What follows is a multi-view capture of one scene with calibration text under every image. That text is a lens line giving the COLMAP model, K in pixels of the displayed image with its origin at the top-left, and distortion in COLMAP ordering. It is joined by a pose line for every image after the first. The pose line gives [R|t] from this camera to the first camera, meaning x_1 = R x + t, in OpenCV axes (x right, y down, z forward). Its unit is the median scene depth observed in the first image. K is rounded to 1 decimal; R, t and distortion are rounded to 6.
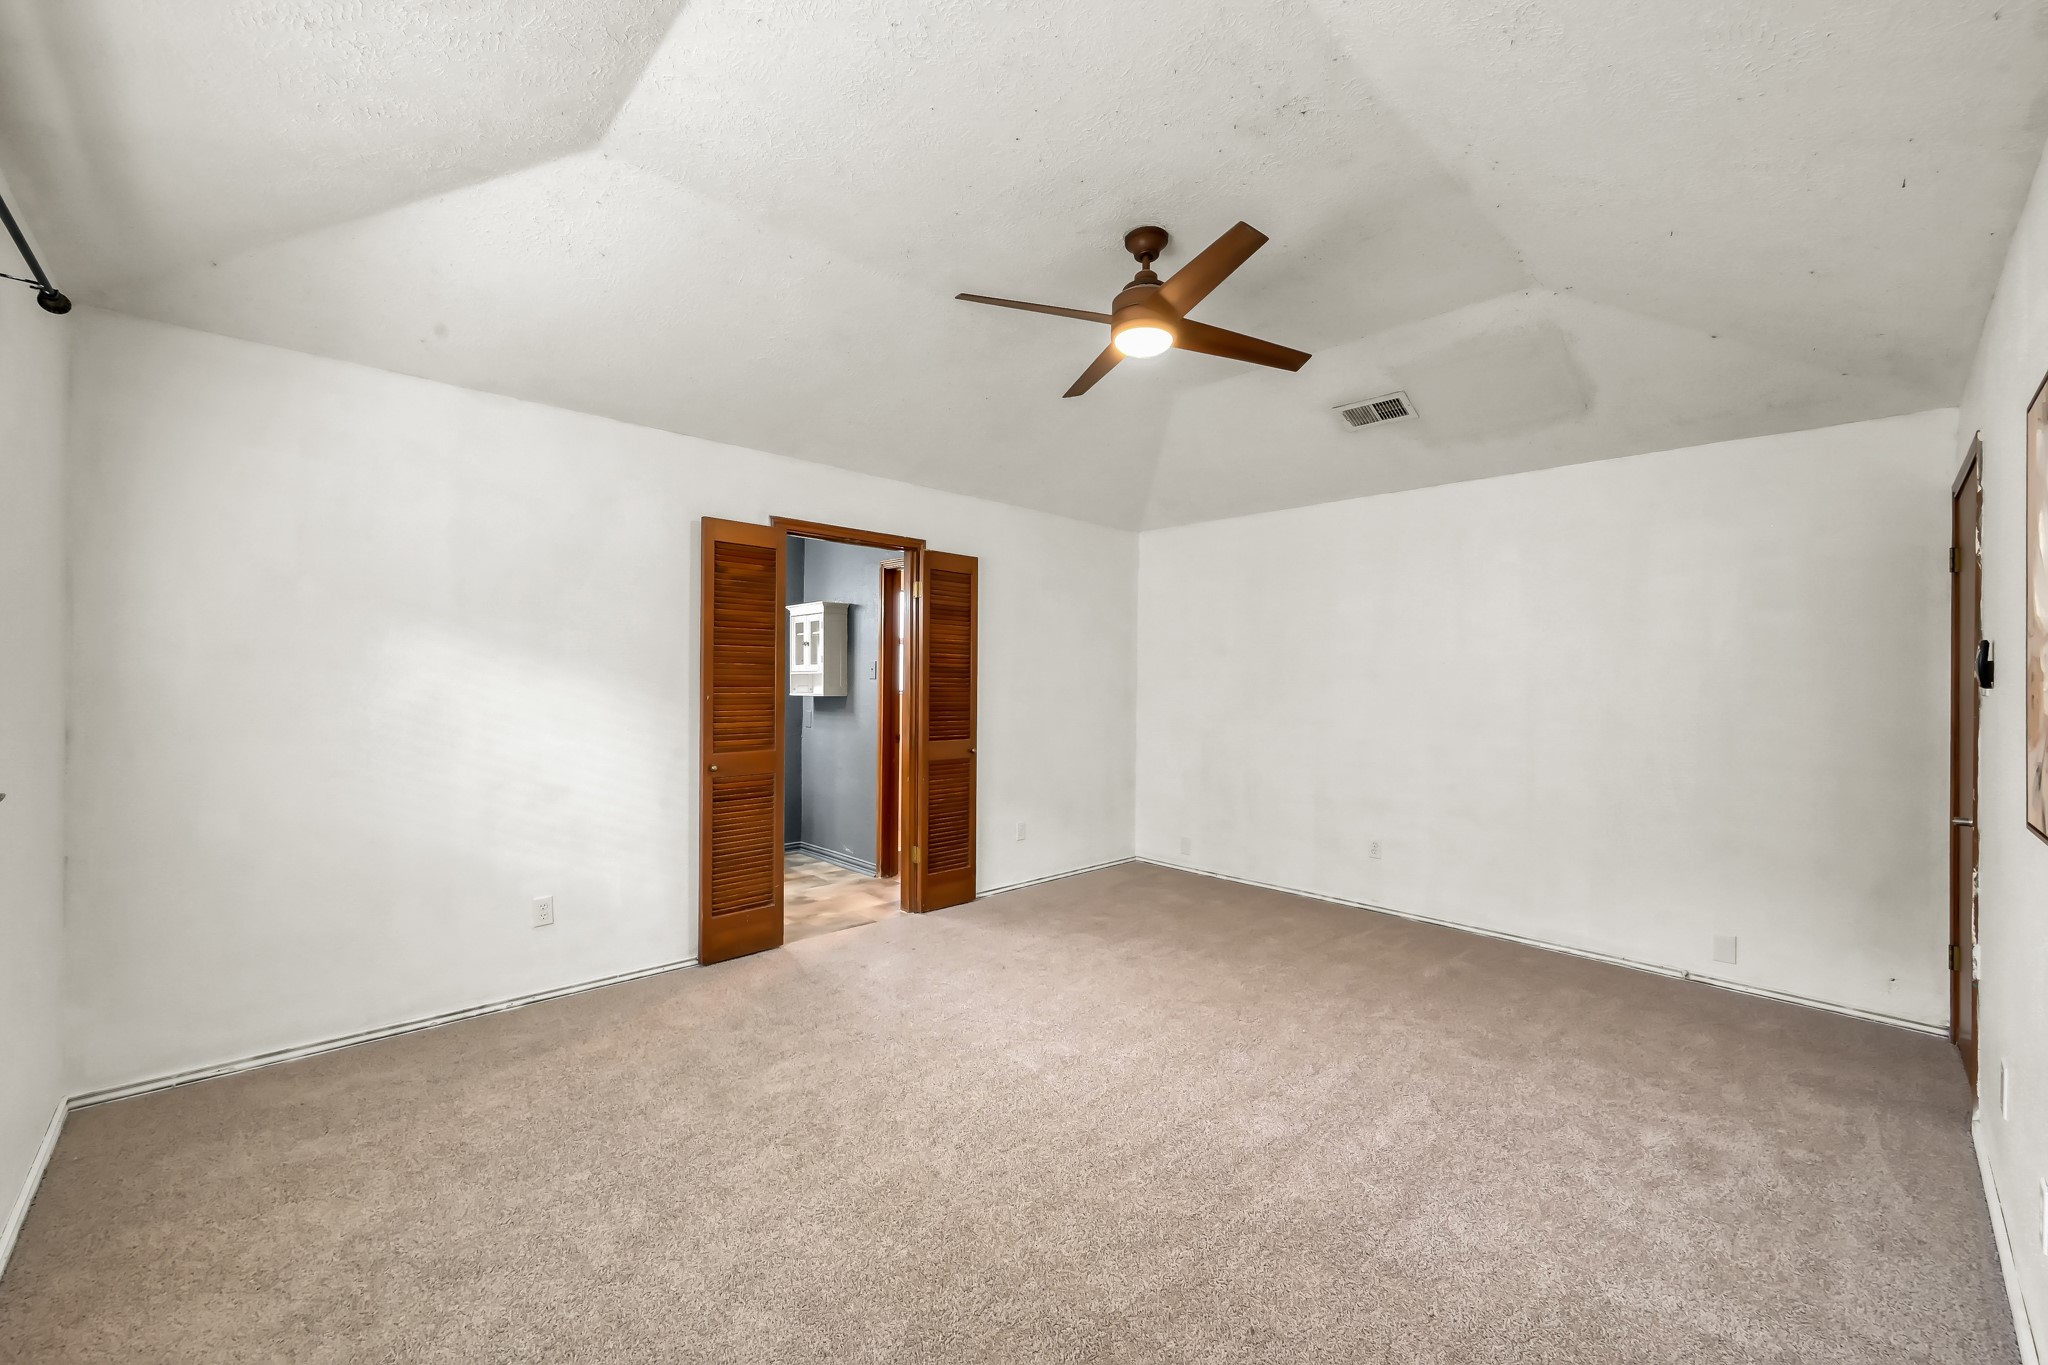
lens RADIAL K [[803.4, 0, 1033.8], [0, 803.4, 690.3], [0, 0, 1]] dist [-0.003307, 0.000029]
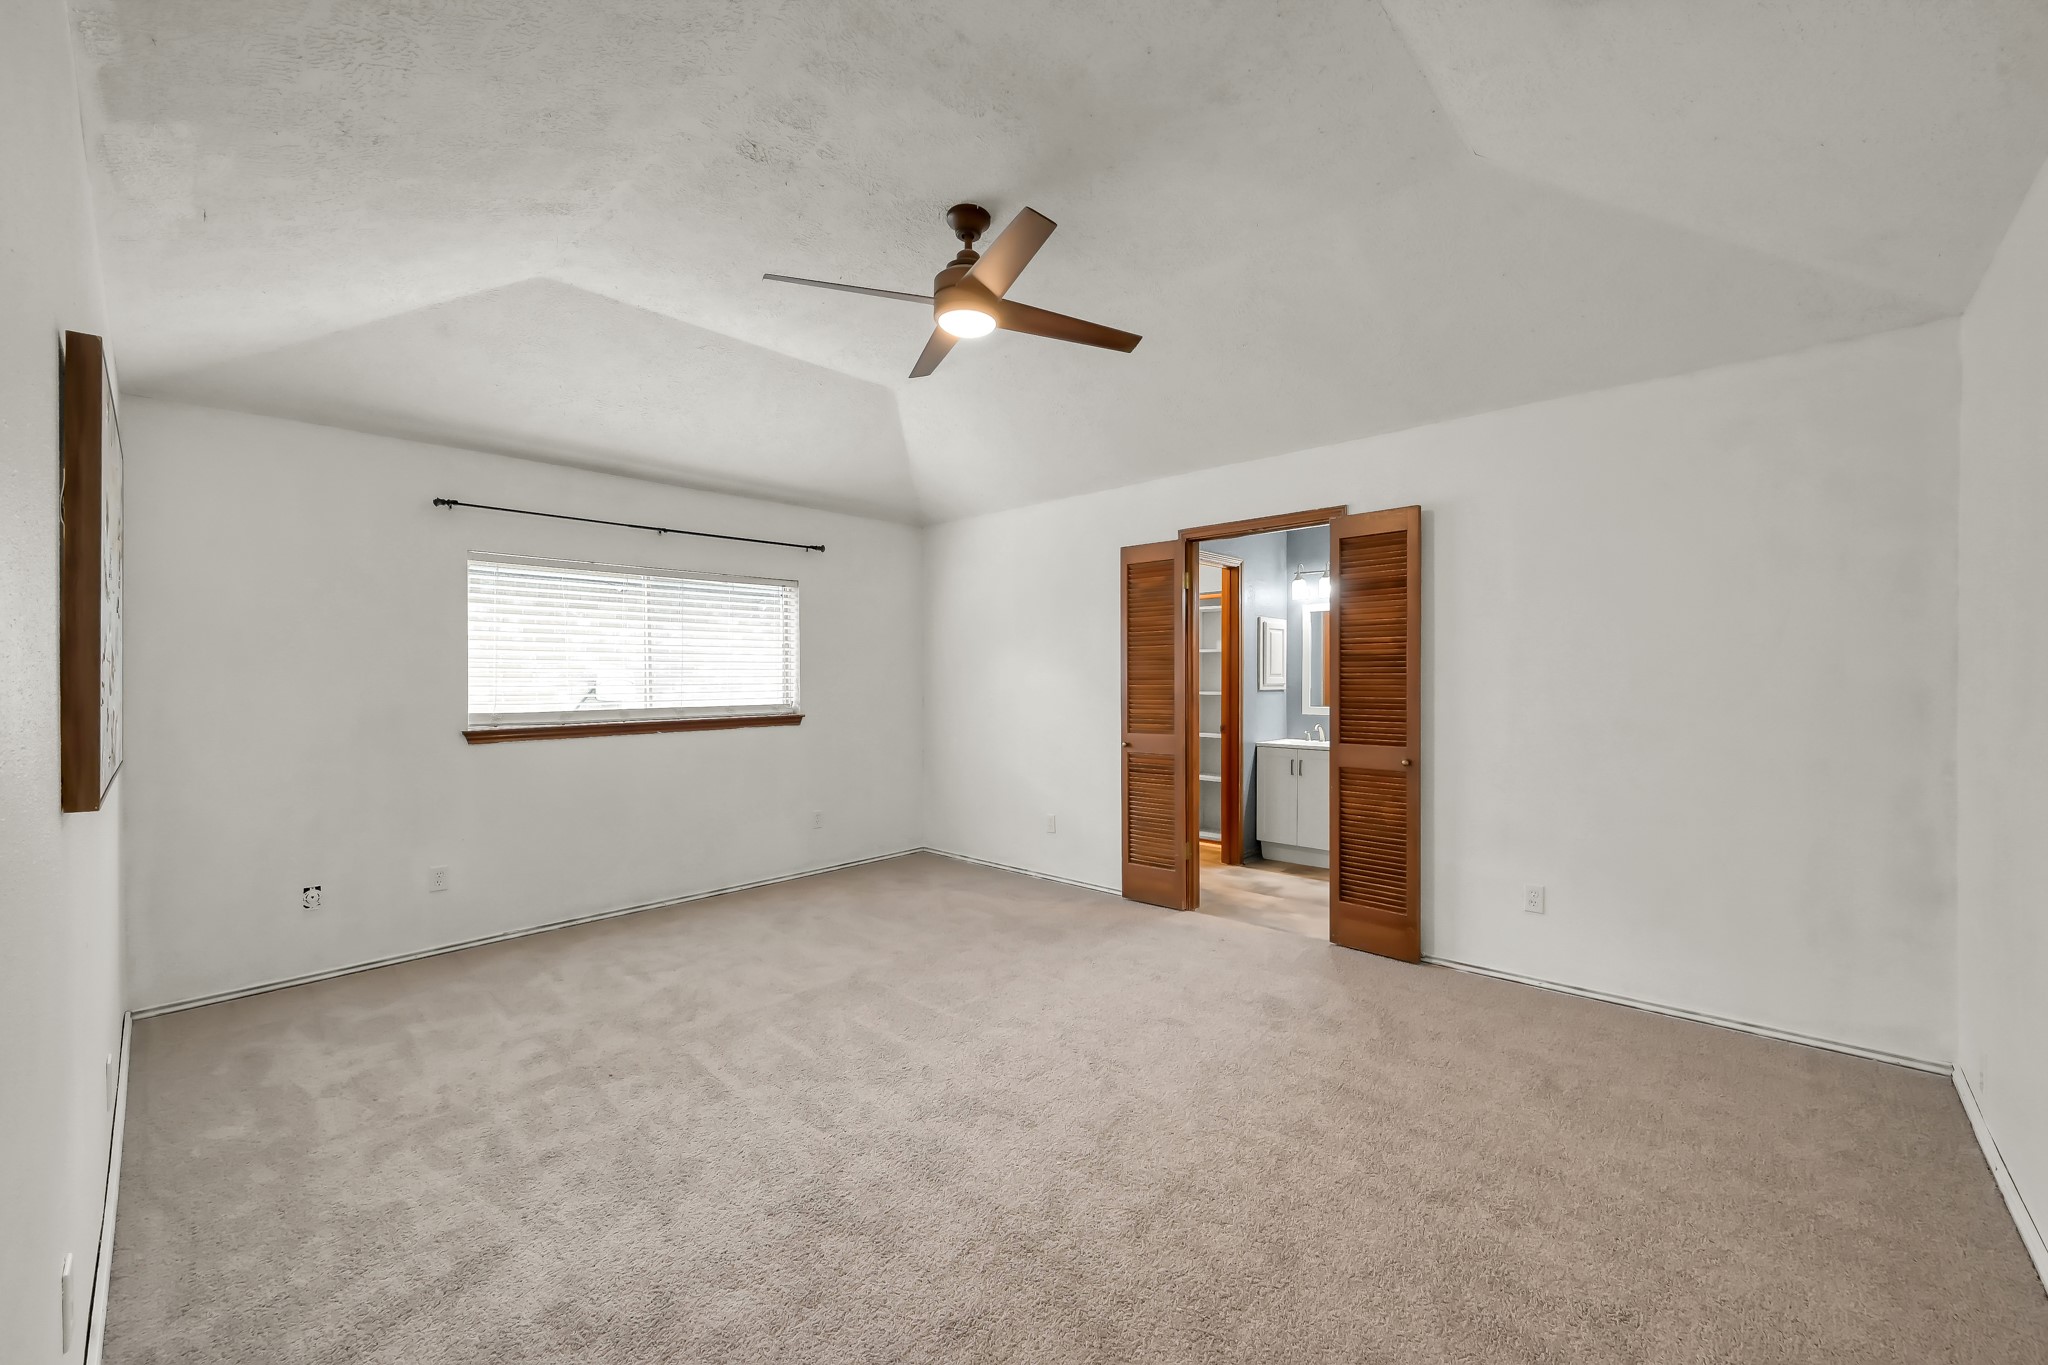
lens RADIAL K [[824.2, 0, 1006.8], [0, 824.2, 682.6], [0, 0, 1]] dist [0.002805, -0.000009]
pose [[0.031846, -0.006304, -0.999473, 0.841119], [-0.005784, 0.999962, -0.006491, 0.008555], [0.999476, 0.005988, 0.031808, 0.725816]]
